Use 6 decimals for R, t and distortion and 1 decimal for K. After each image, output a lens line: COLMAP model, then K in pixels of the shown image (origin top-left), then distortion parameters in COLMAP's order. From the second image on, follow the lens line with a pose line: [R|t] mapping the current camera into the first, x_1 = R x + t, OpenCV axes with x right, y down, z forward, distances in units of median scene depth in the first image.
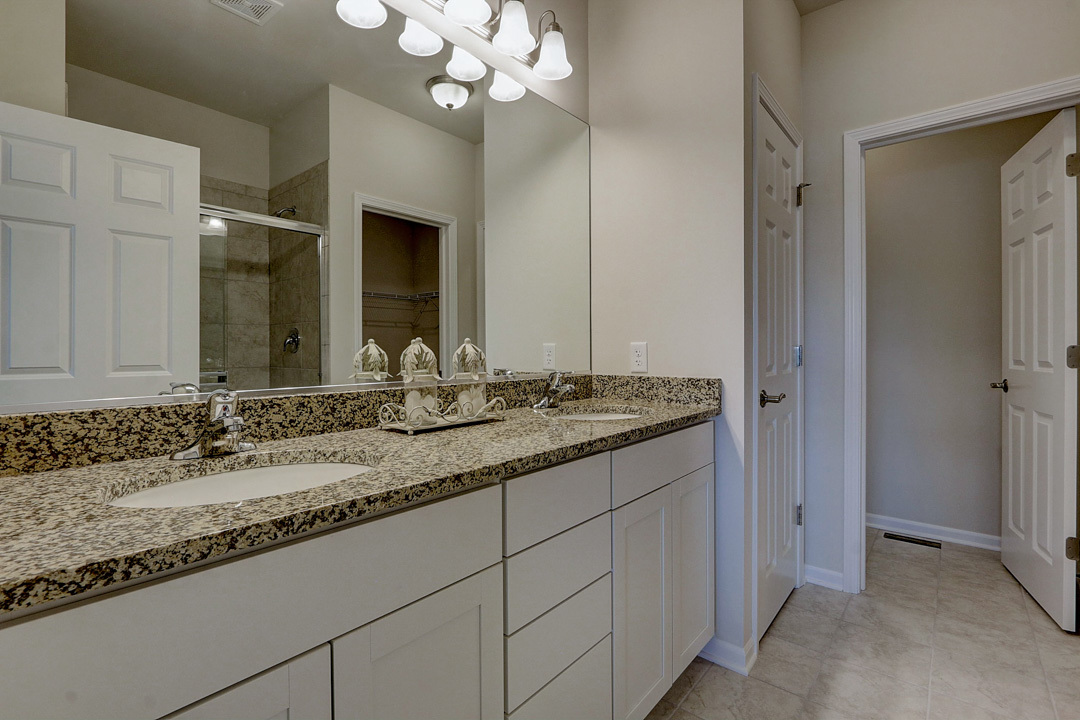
lens RADIAL K [[491.4, 0, 531.1], [0, 491.4, 353.1], [0, 0, 1]] dist [-0.007758, -0.004774]
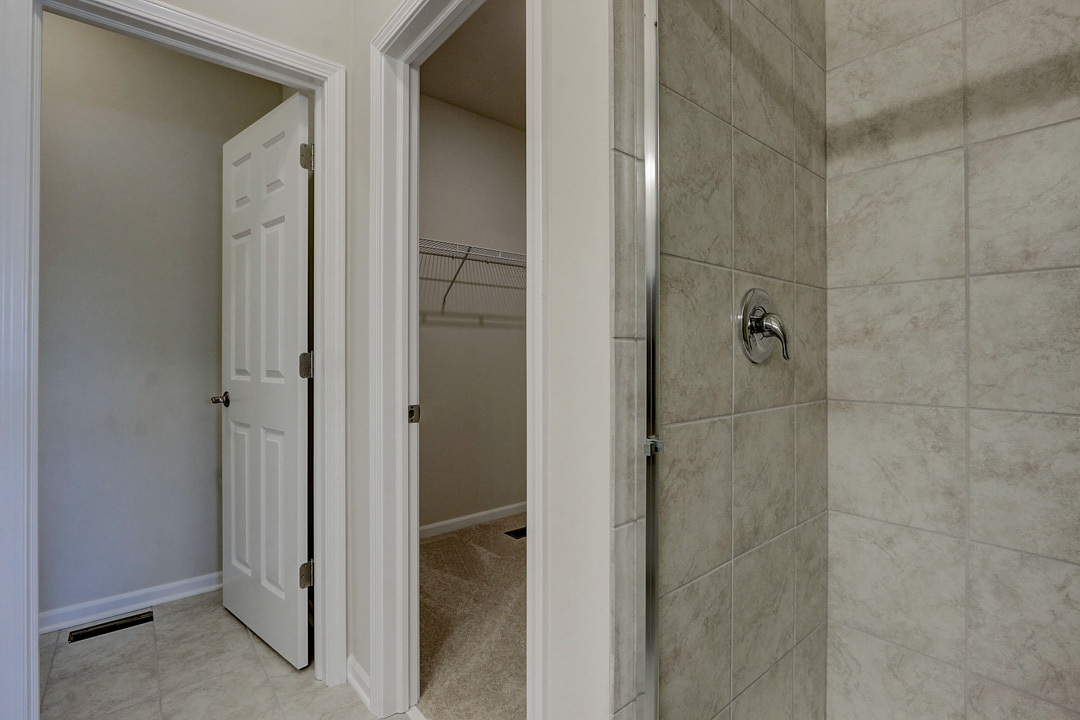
lens RADIAL K [[491.4, 0, 531.1], [0, 491.4, 353.1], [0, 0, 1]] dist [-0.007758, -0.004774]
pose [[0.173006, 0.009972, 0.984870, 0.221942], [0.005775, 0.999921, -0.011139, -0.001775], [-0.984904, 0.007615, 0.172935, 0.326544]]
